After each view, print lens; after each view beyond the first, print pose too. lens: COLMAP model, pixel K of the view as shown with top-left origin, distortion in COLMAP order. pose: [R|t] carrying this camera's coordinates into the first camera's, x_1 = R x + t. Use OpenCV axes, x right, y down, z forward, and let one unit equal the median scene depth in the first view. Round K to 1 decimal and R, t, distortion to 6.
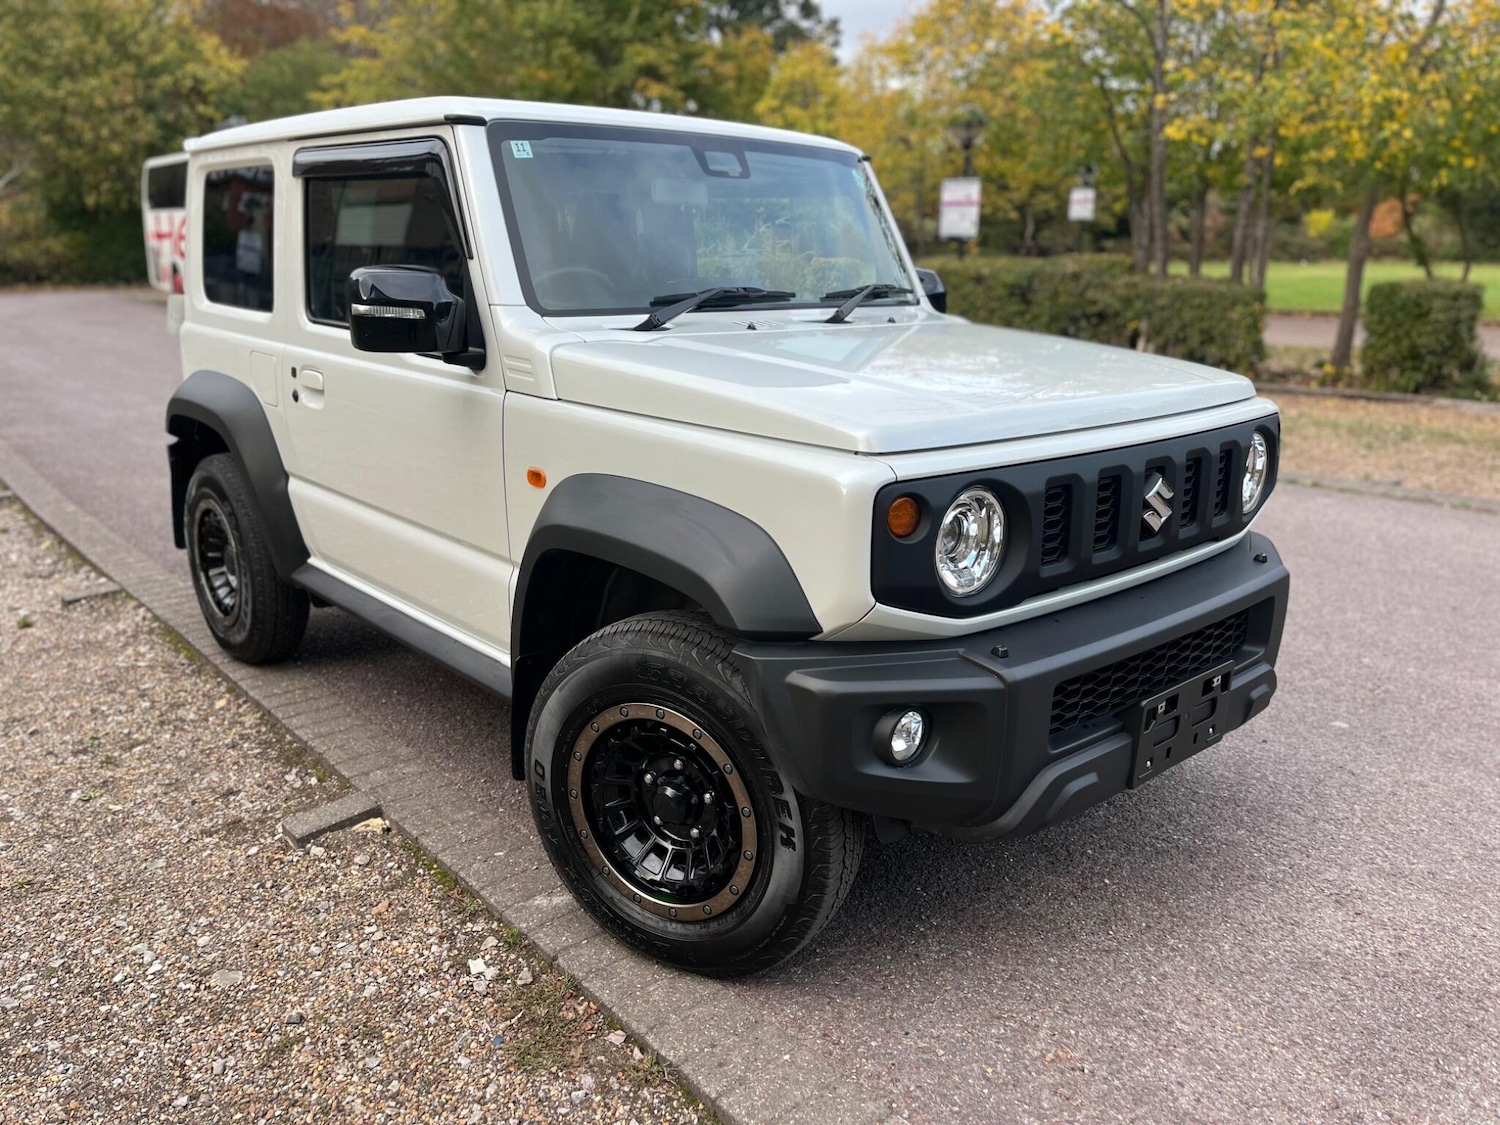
lens RADIAL K [[1171.5, 0, 743.6], [0, 1171.5, 562.0], [0, 0, 1]] dist [0.072994, -0.105791]
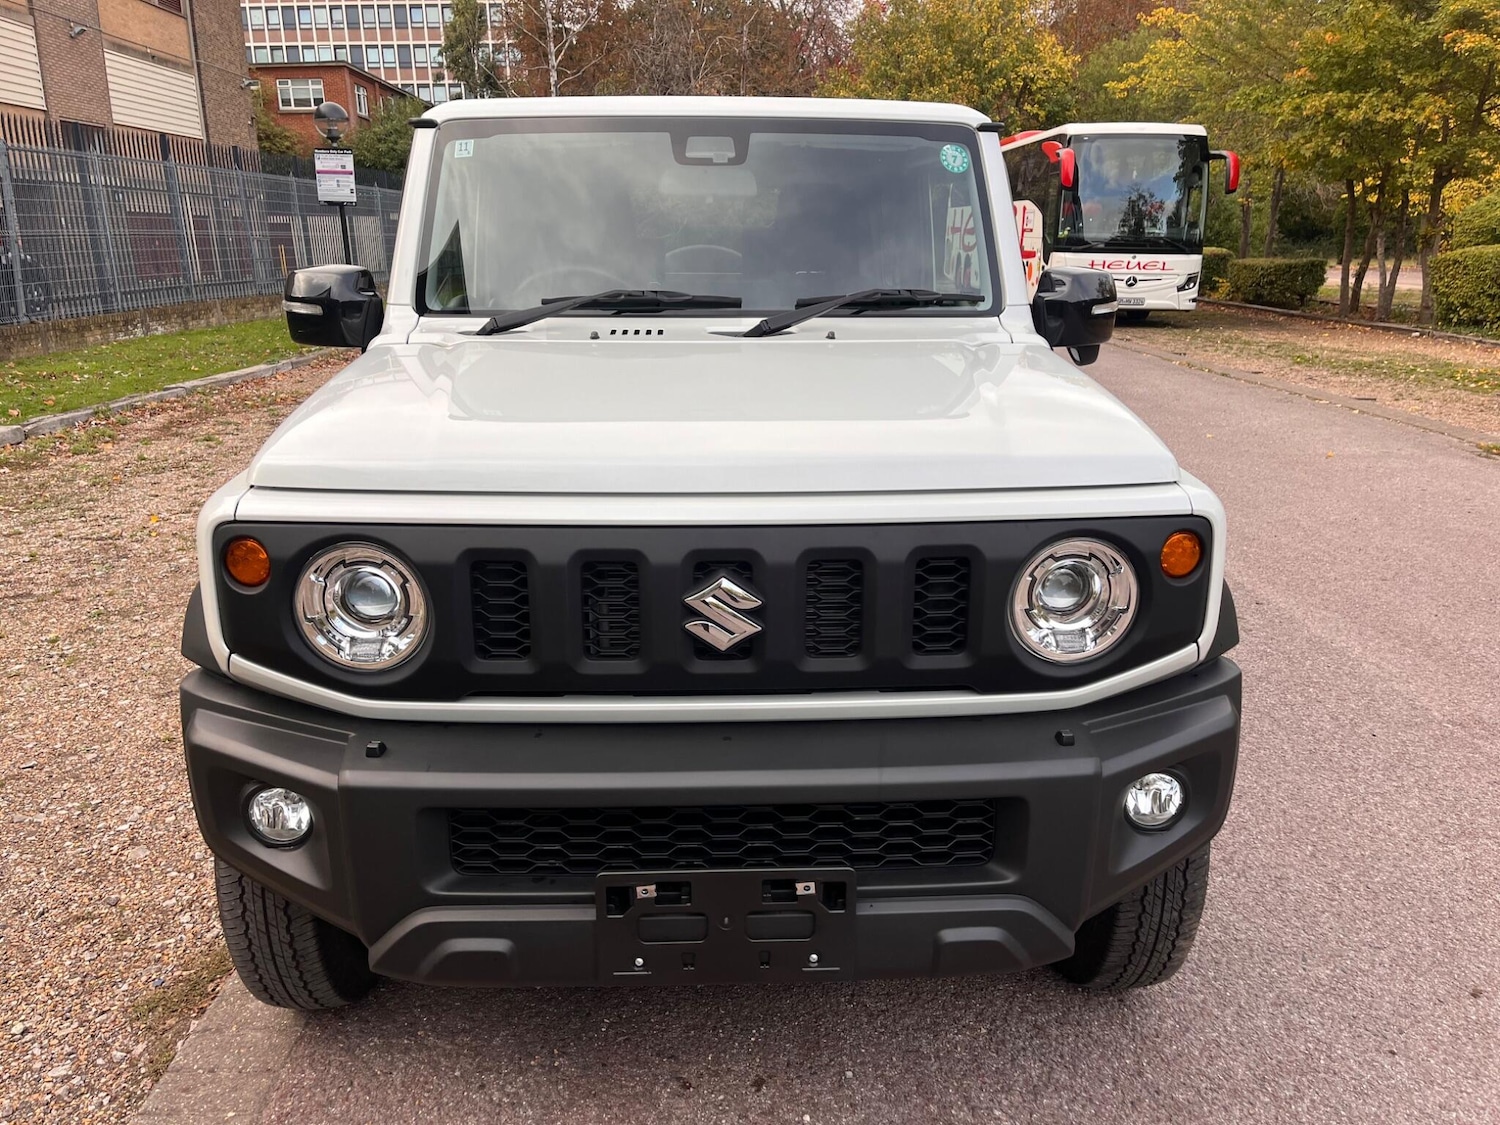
lens RADIAL K [[1171.5, 0, 745.4], [0, 1171.5, 565.6], [0, 0, 1]] dist [0.072994, -0.105791]
pose [[0.762142, 0.165549, -0.625886, 0.668381], [-0.158484, 0.985047, 0.067563, -0.106599], [0.627712, 0.047701, 0.776983, 0.386245]]
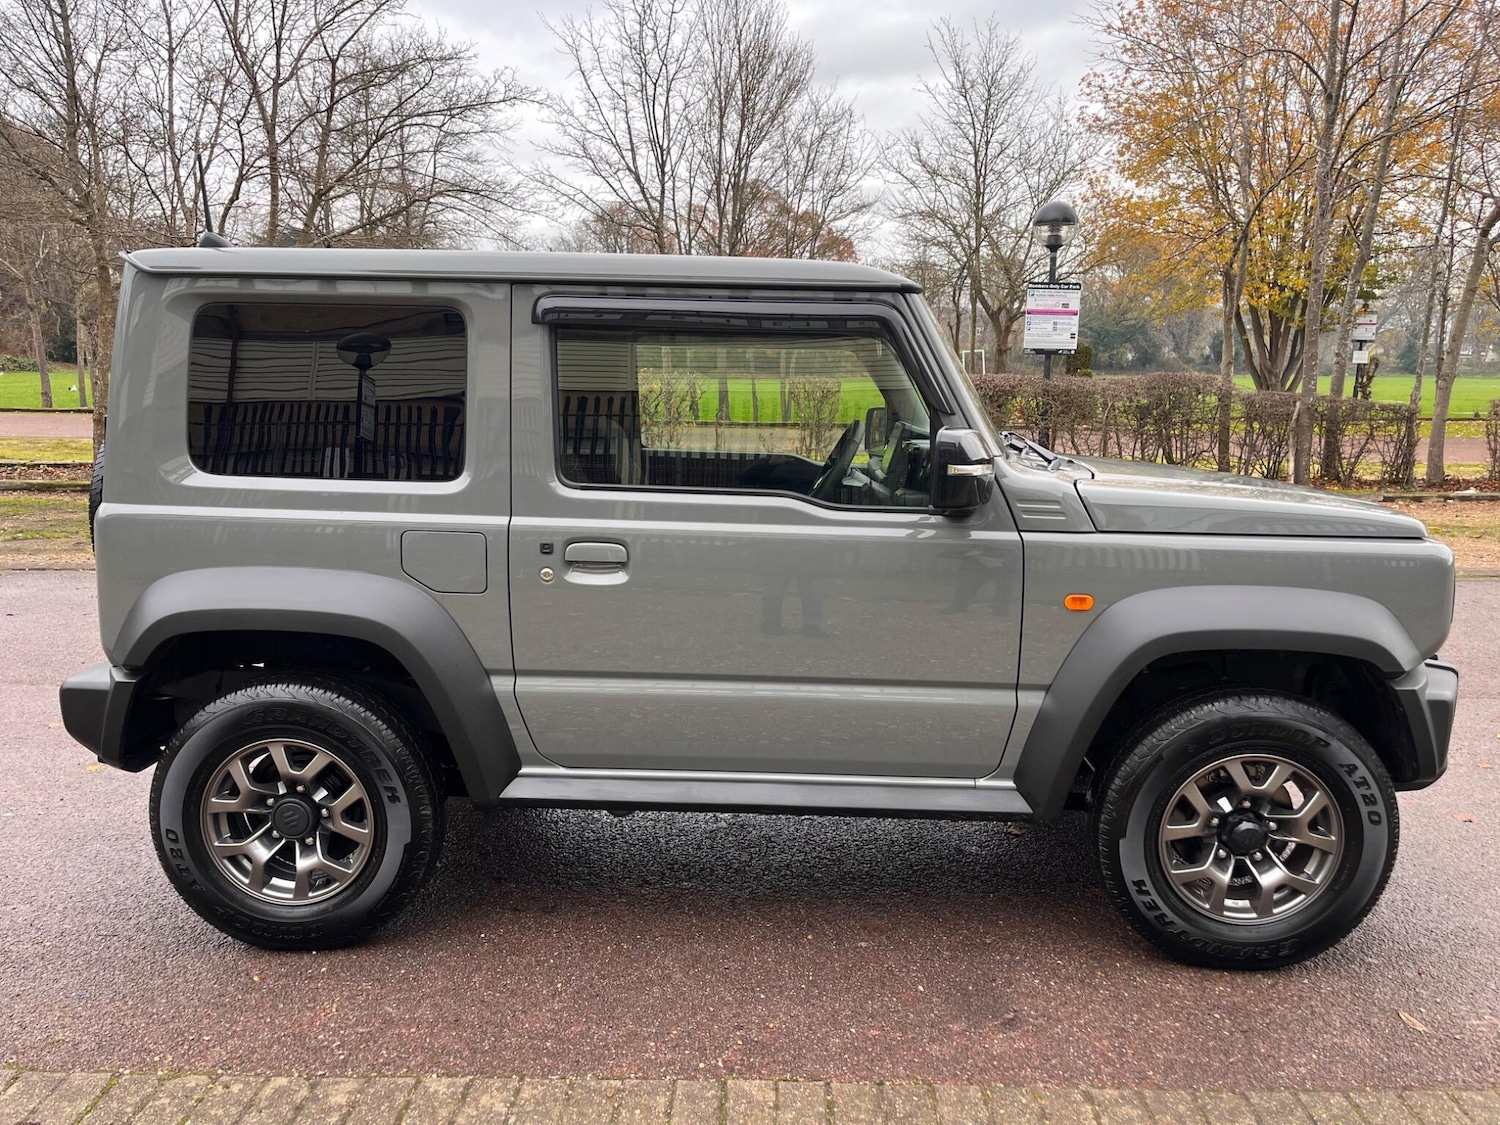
lens RADIAL K [[1178.8, 0, 747.8], [0, 1178.8, 566.0], [0, 0, 1]] dist [0.049026, -0.017658]
pose [[0.693776, -0.125214, 0.709222, -1.101671], [0.186113, 0.982491, -0.008600, -0.143897], [-0.695727, 0.137962, 0.704933, 0.383011]]
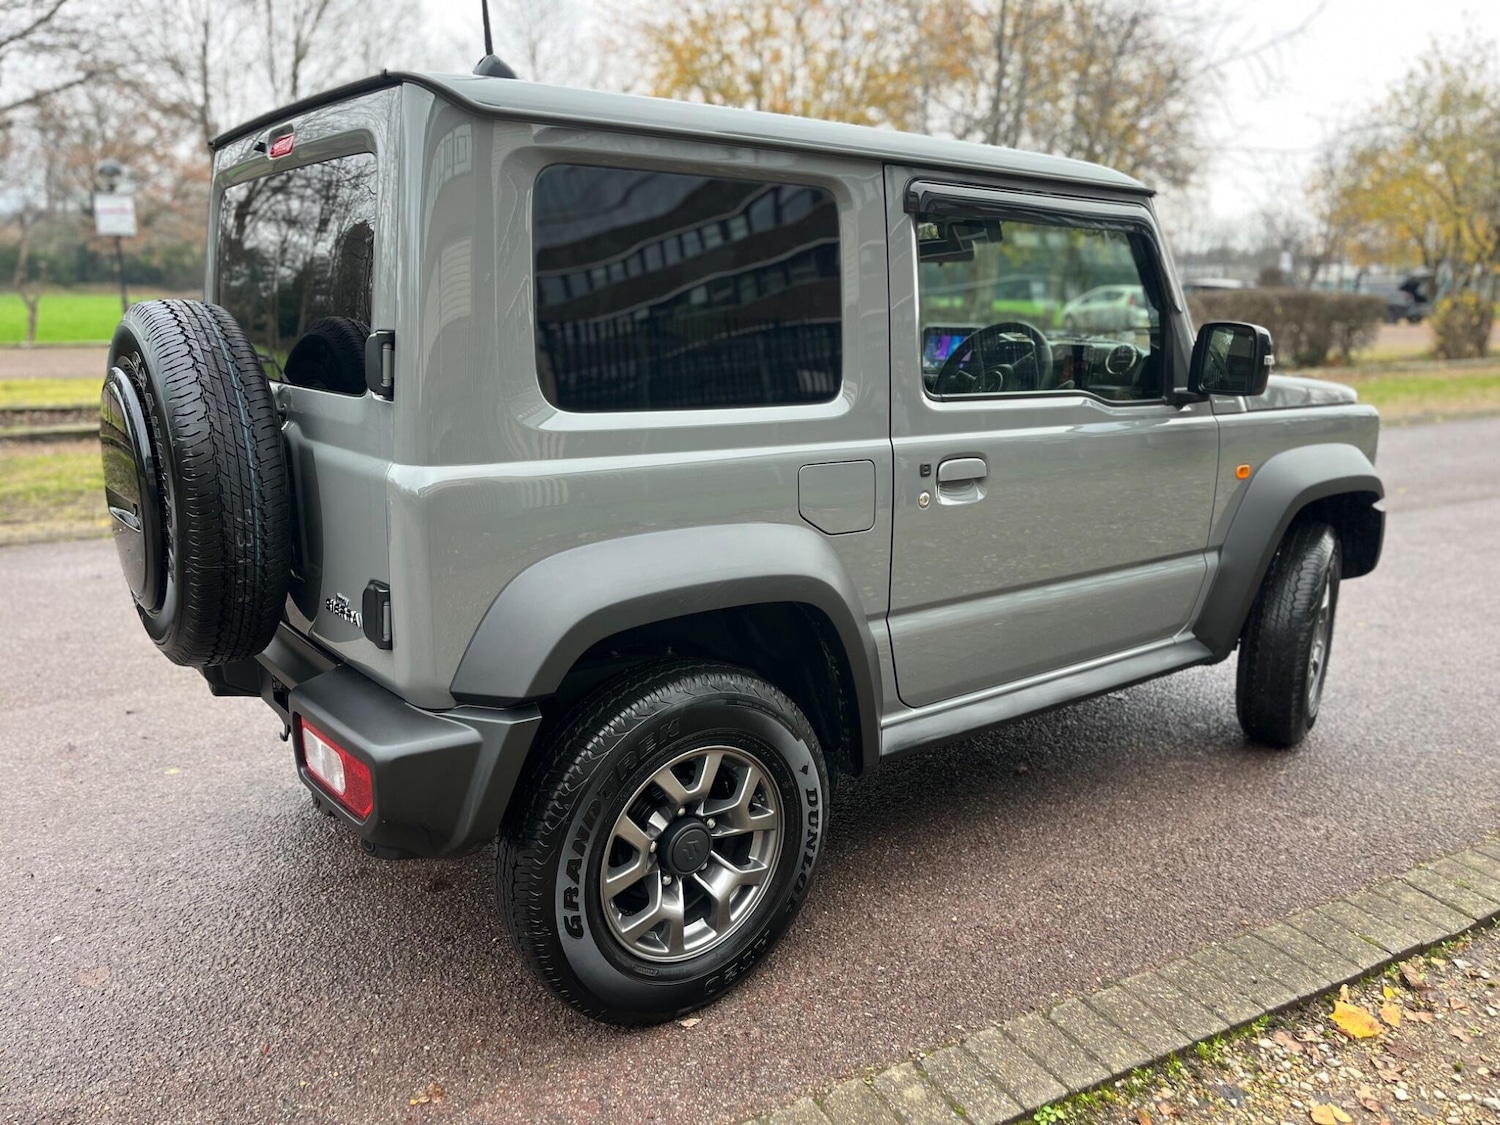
lens RADIAL K [[1171.5, 0, 754.8], [0, 1171.5, 560.8], [0, 0, 1]] dist [0.072994, -0.105791]
pose [[0.054609, -0.233792, 0.970752, -1.414175], [0.244042, 0.945844, 0.214065, -0.367768], [-0.968226, 0.225214, 0.108707, 1.296528]]
